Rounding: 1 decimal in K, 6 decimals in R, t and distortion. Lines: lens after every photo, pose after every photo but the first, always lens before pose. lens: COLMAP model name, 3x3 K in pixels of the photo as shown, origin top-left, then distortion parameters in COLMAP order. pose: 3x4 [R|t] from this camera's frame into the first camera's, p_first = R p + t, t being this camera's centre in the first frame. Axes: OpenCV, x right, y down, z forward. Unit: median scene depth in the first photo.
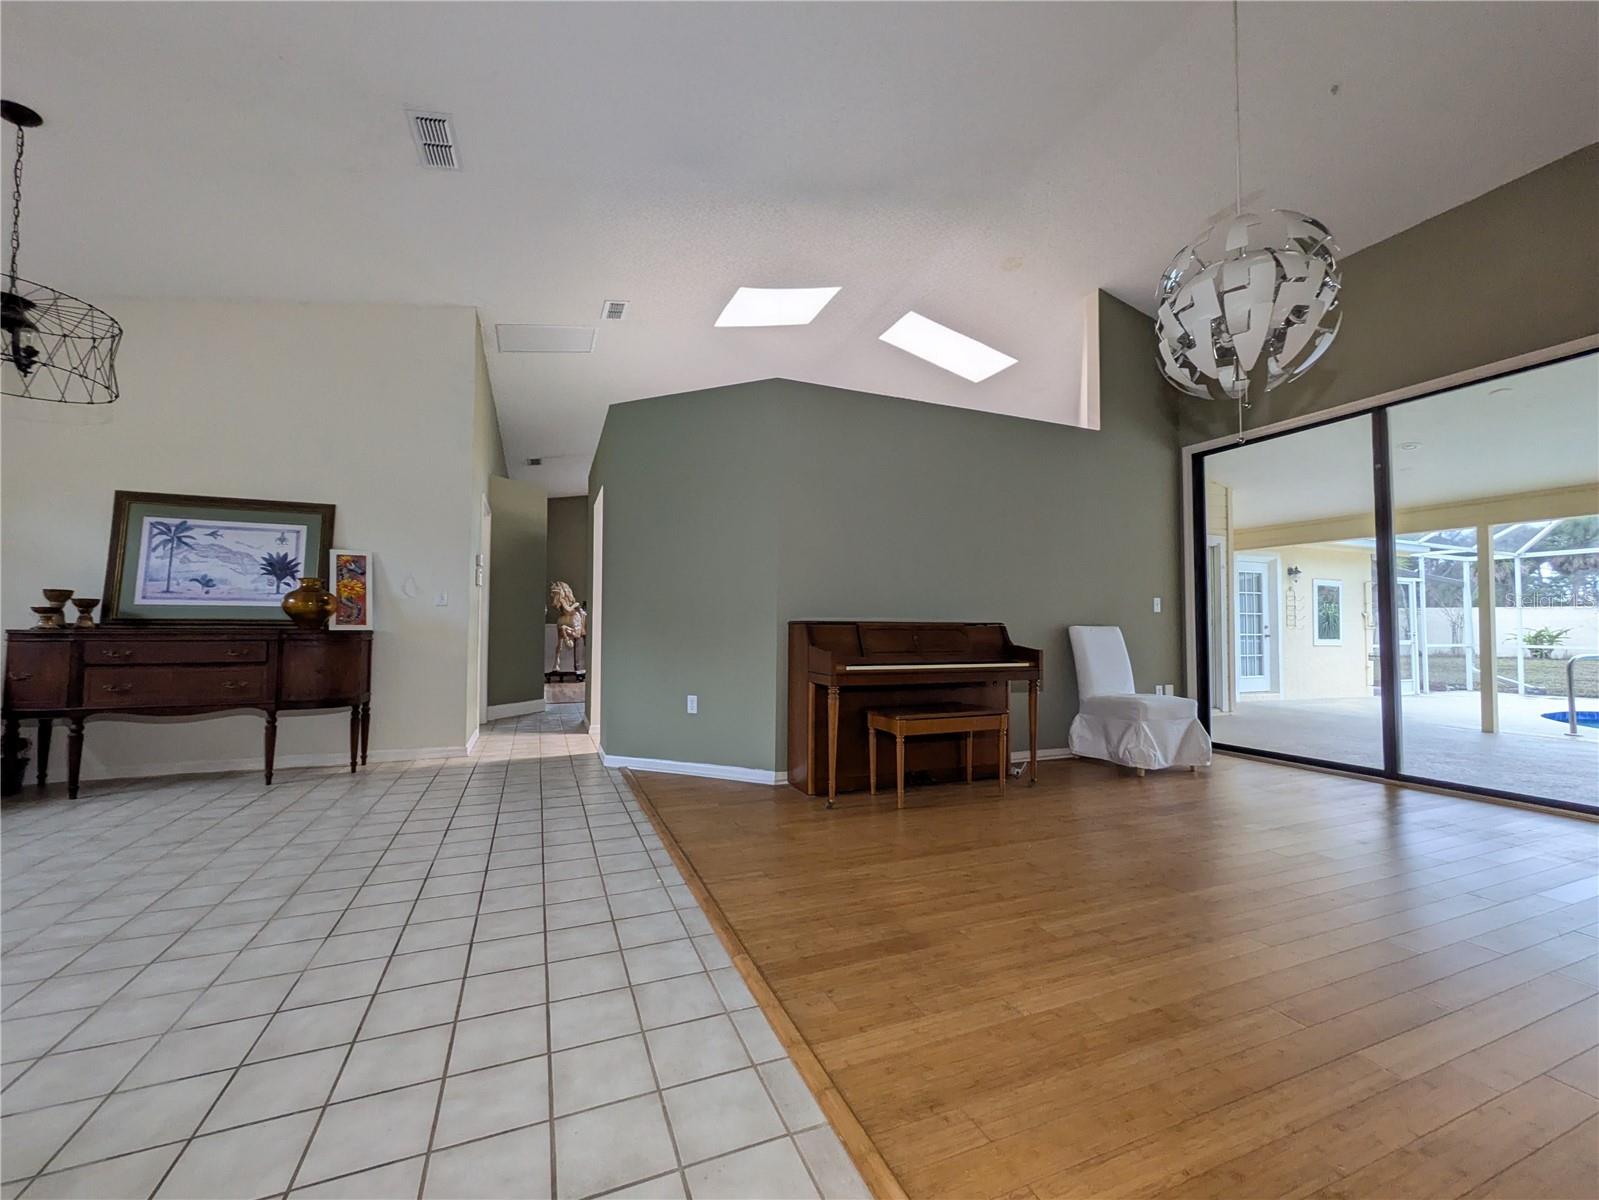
lens RADIAL K [[652.9, 0, 799.5], [0, 652.9, 600.0], [0, 0, 1]] dist [-0.001732, -0.000004]
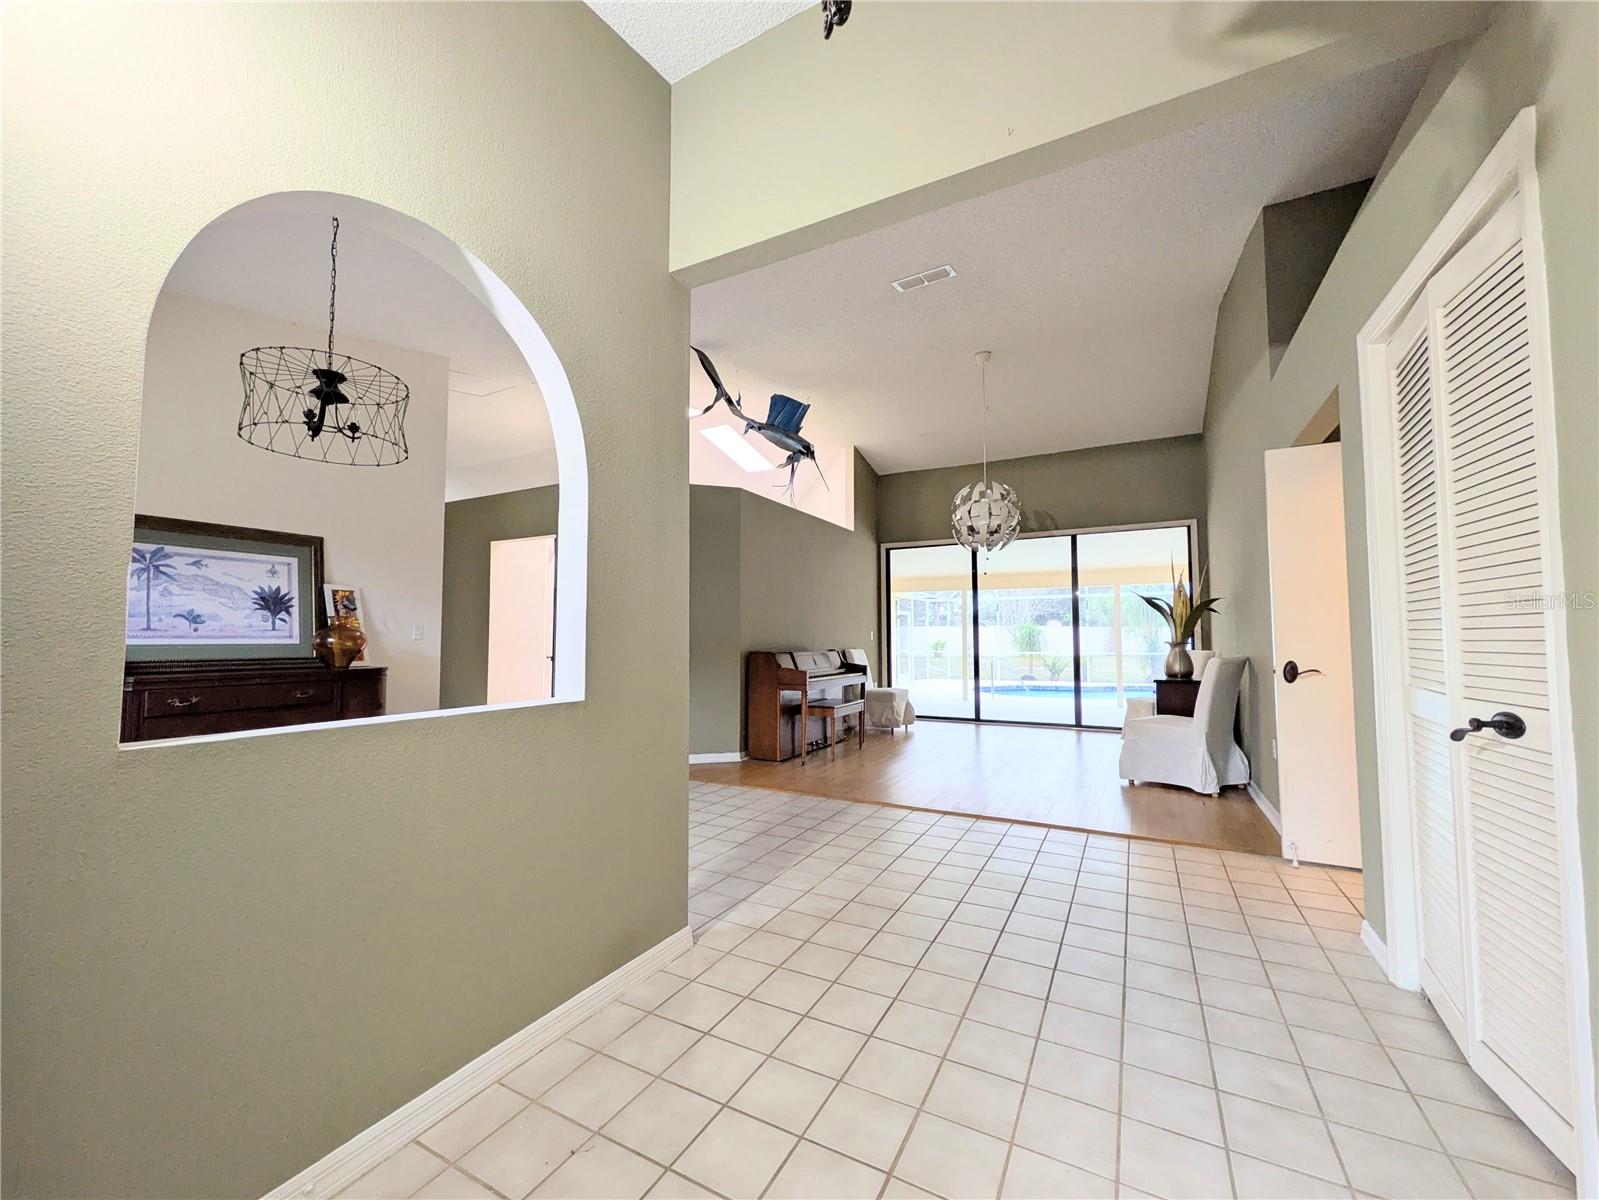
lens RADIAL K [[640.8, 0, 795.5], [0, 640.8, 603.0], [0, 0, 1]] dist [-0.000073, 0.000139]
pose [[0.770157, 0.030254, 0.637137, -0.828300], [-0.024237, 0.999541, -0.018166, -0.051515], [-0.637394, -0.001452, 0.770536, -0.196511]]
